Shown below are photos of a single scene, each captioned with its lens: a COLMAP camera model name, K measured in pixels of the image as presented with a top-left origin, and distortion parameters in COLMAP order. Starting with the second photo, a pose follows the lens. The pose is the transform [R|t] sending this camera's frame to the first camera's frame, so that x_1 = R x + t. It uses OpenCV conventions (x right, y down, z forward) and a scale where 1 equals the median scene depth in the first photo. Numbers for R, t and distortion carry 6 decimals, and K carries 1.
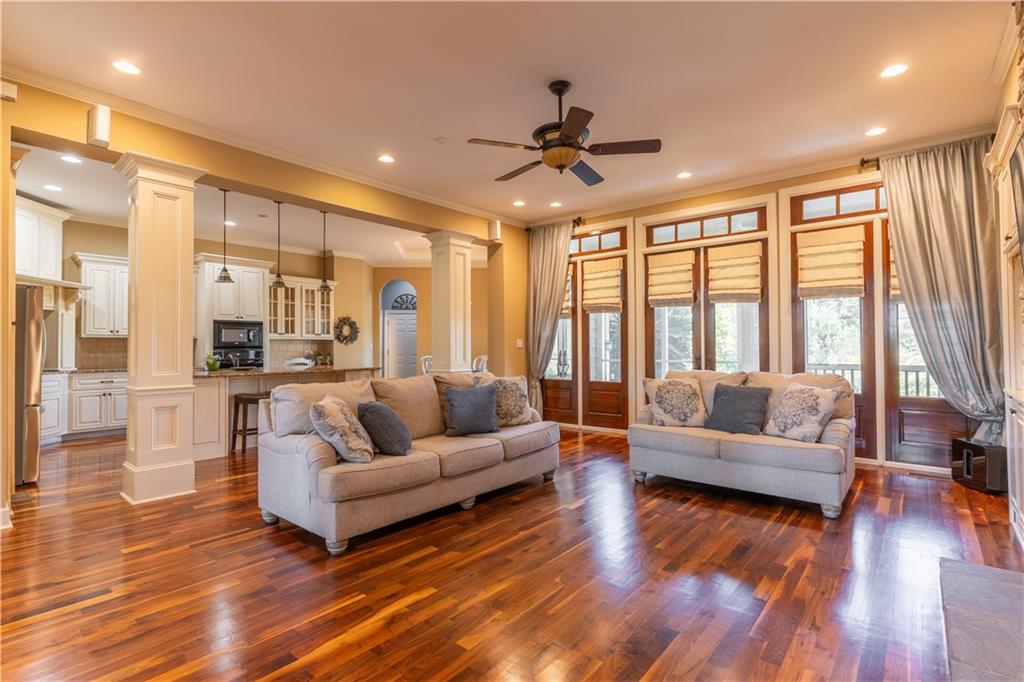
lens RADIAL K [[491.3, 0, 504.9], [0, 491.3, 341.6], [0, 0, 1]] dist [-0.001376, 0.001744]
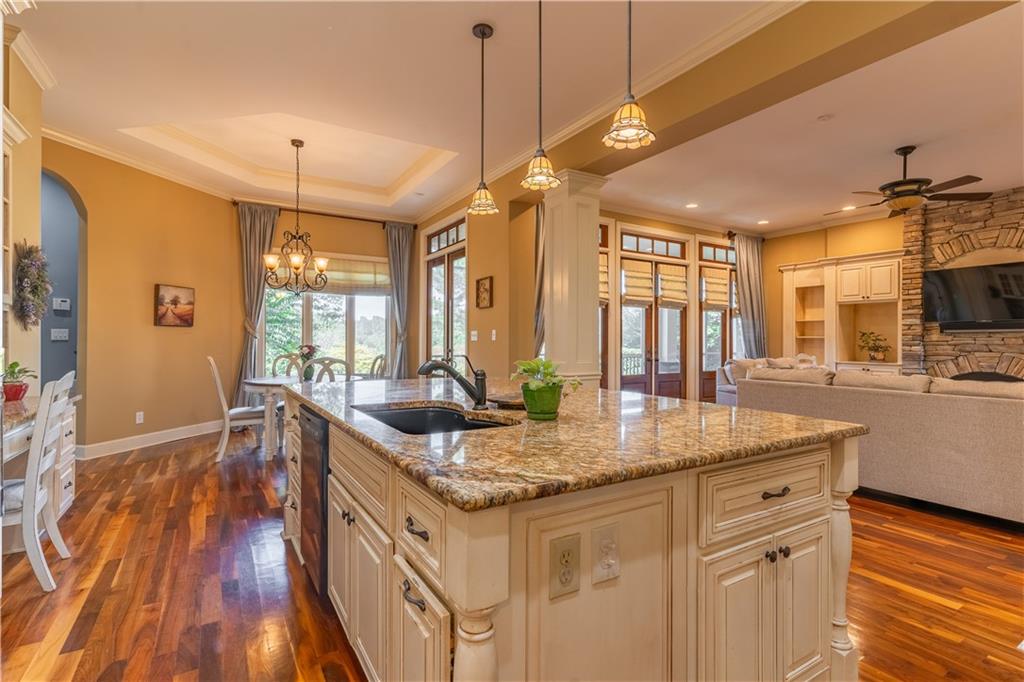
lens RADIAL K [[491.3, 0, 514.8], [0, 491.3, 338.4], [0, 0, 1]] dist [-0.001376, 0.001744]
pose [[0.304011, -0.000825, 0.952668, -0.906187], [-0.024373, 0.999666, 0.008643, 0.004612], [-0.952357, -0.025847, 0.303890, 0.942812]]
